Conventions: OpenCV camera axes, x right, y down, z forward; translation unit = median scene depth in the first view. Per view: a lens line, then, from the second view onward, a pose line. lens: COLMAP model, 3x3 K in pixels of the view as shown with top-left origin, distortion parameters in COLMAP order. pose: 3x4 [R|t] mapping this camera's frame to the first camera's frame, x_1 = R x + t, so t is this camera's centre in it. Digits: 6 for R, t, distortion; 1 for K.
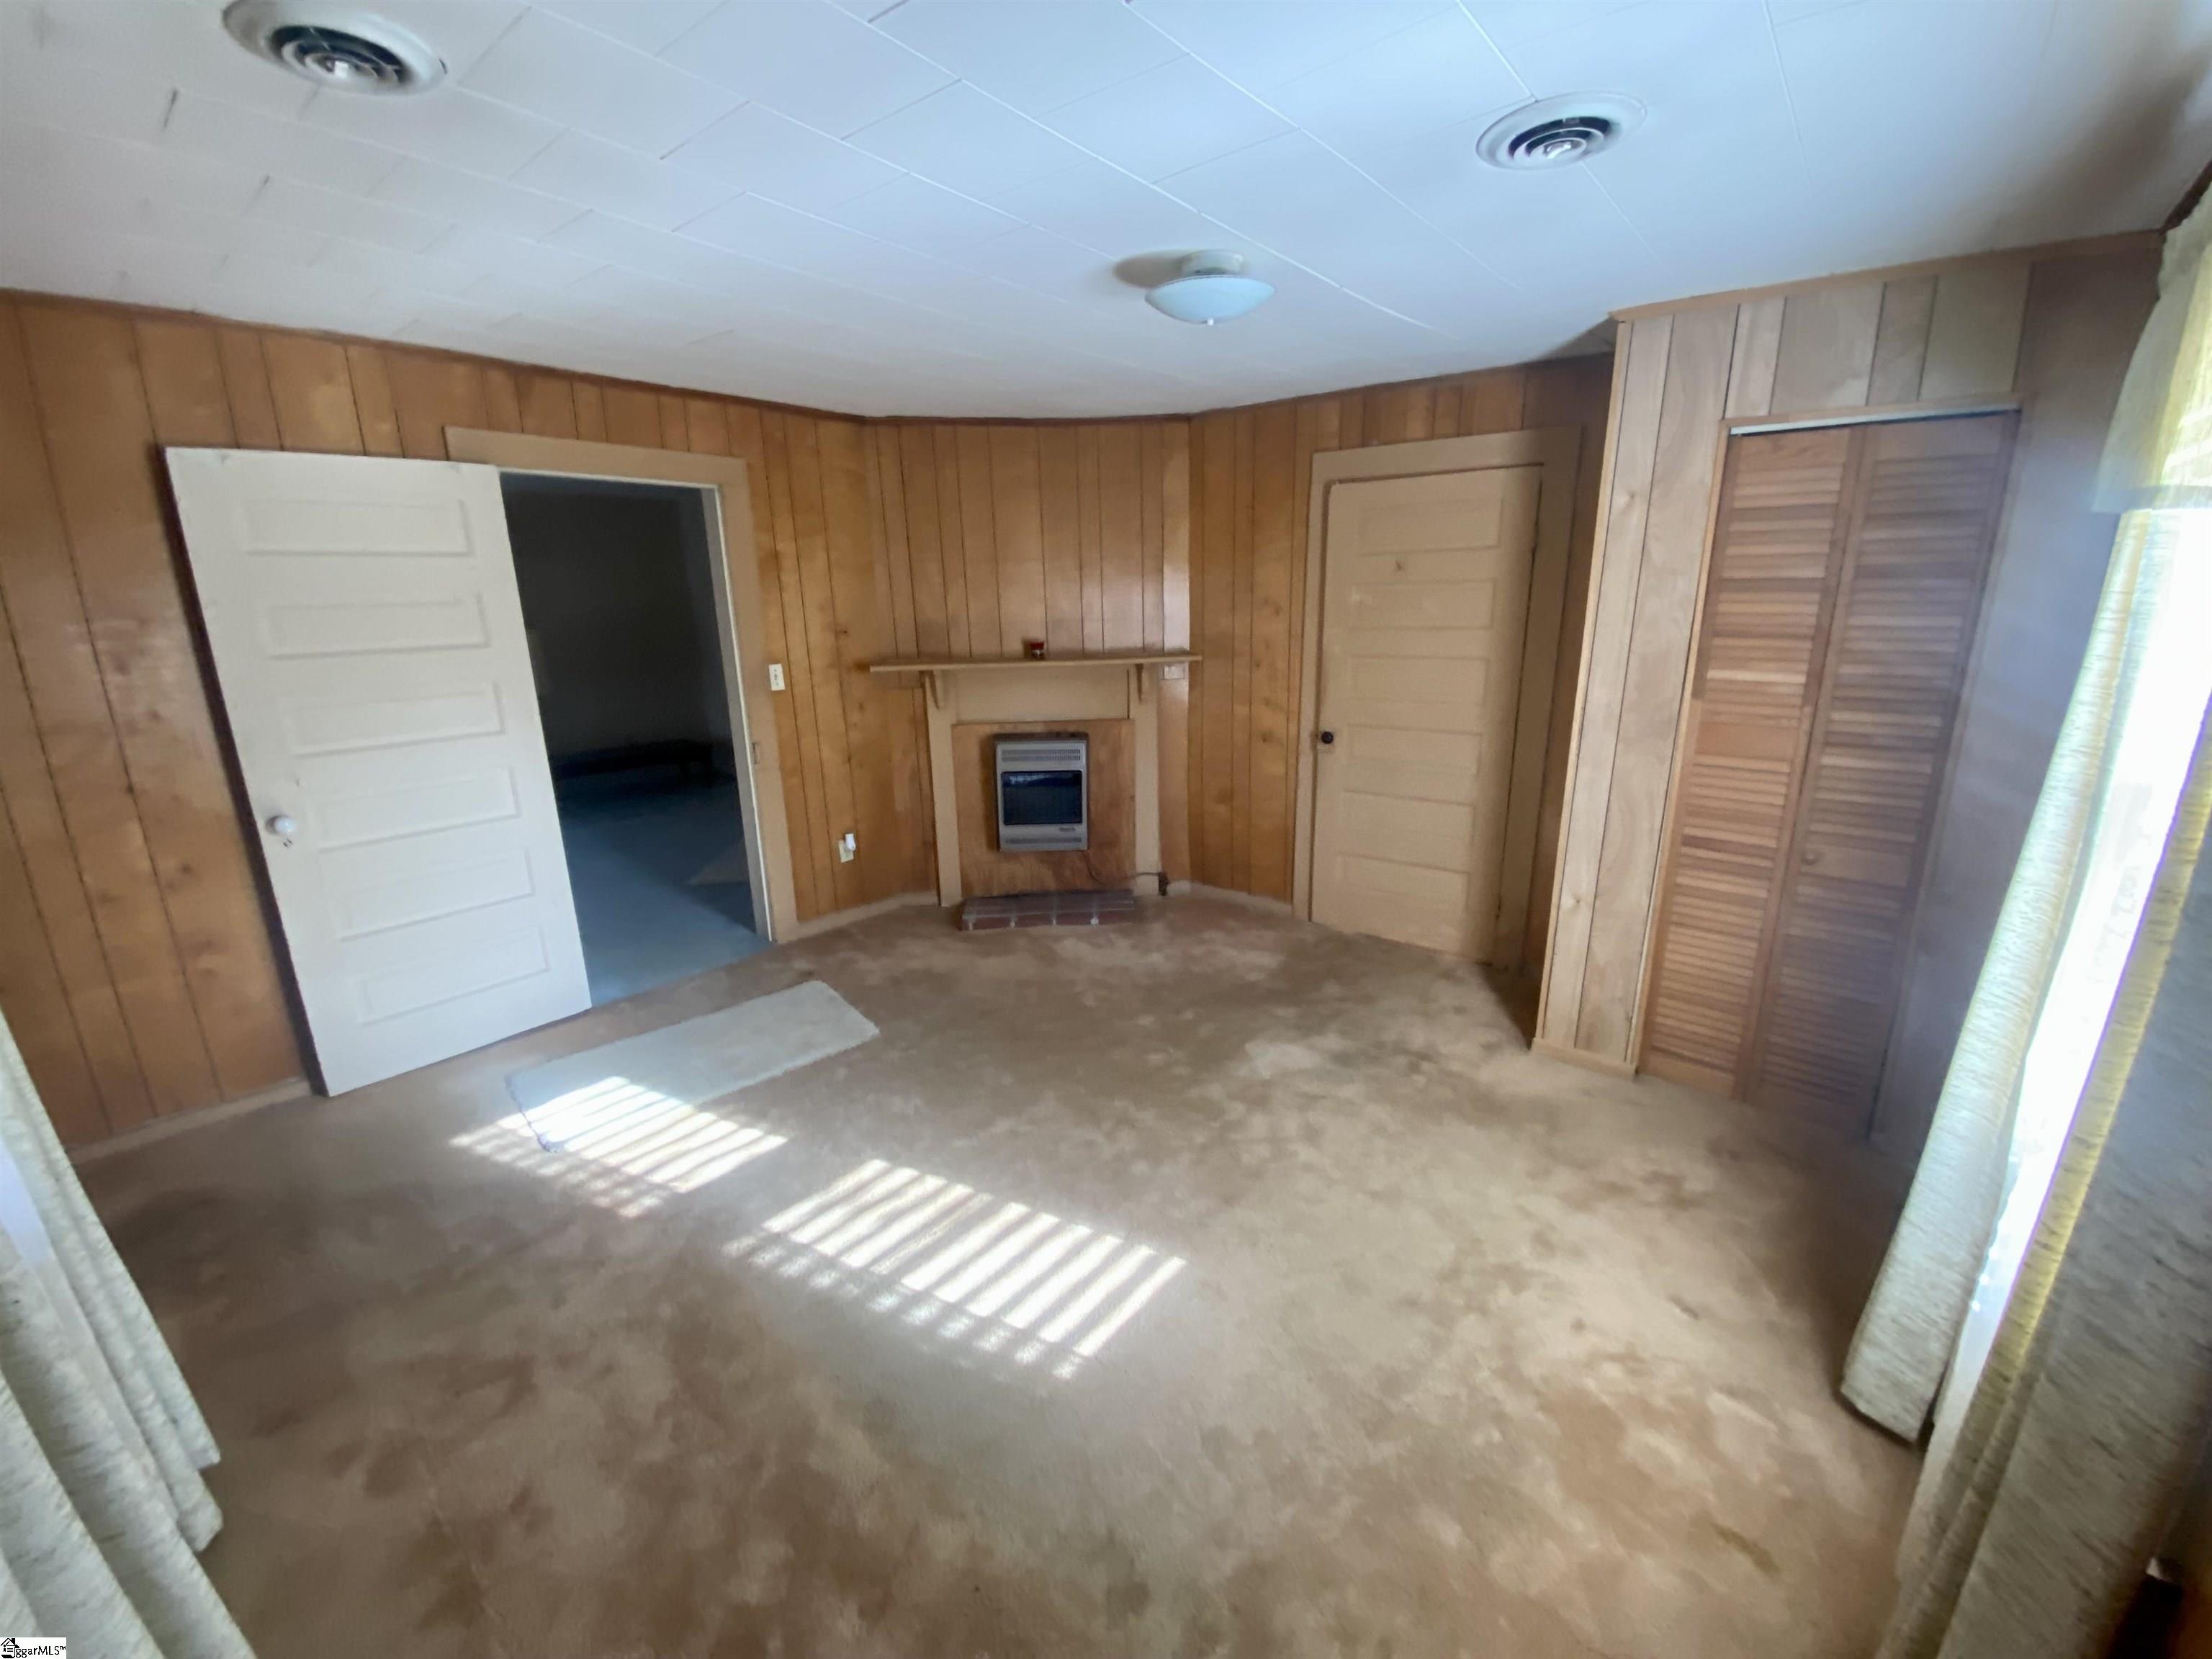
lens RADIAL K [[892.5, 0, 1116.2], [0, 892.5, 836.8], [0, 0, 1]] dist [0.016515, -0.000236]
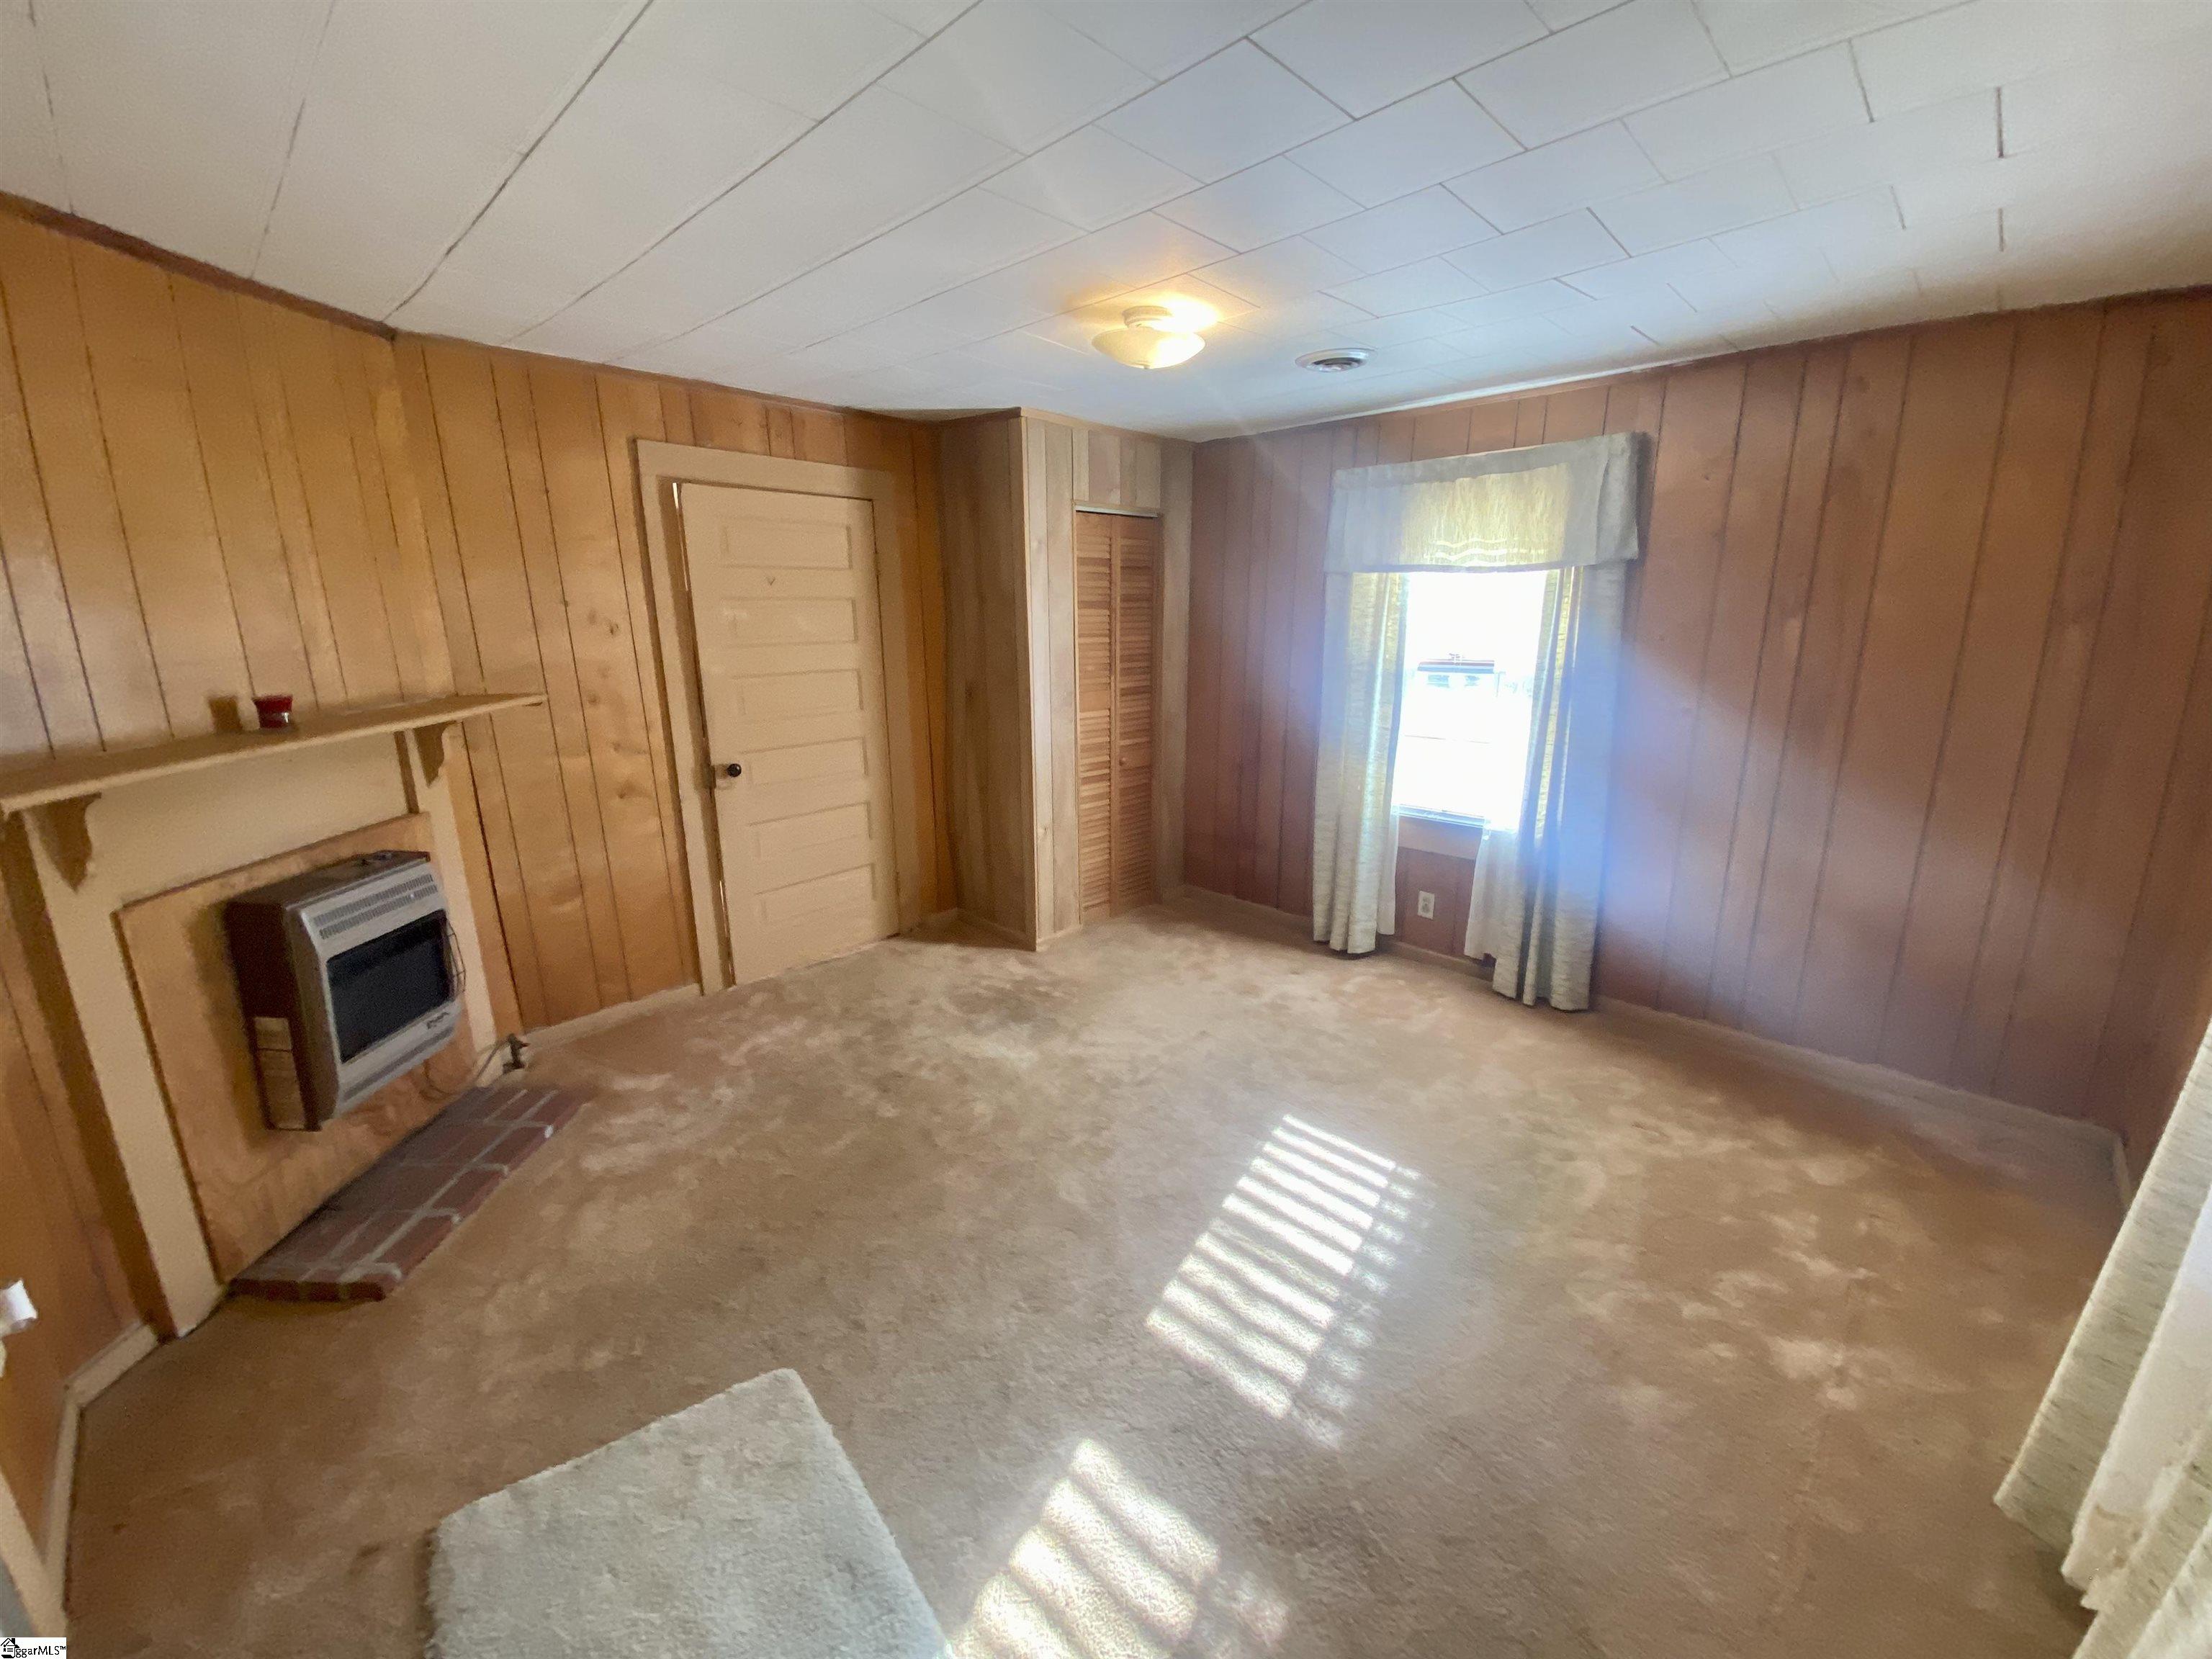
lens RADIAL K [[888.2, 0, 1113.3], [0, 888.2, 819.1], [0, 0, 1]] dist [0.001247, -0.011086]
pose [[0.070472, -0.217988, 0.973404, -0.863393], [0.273201, 0.942735, 0.191341, -0.186840], [-0.959372, 0.252451, 0.125991, 0.777141]]
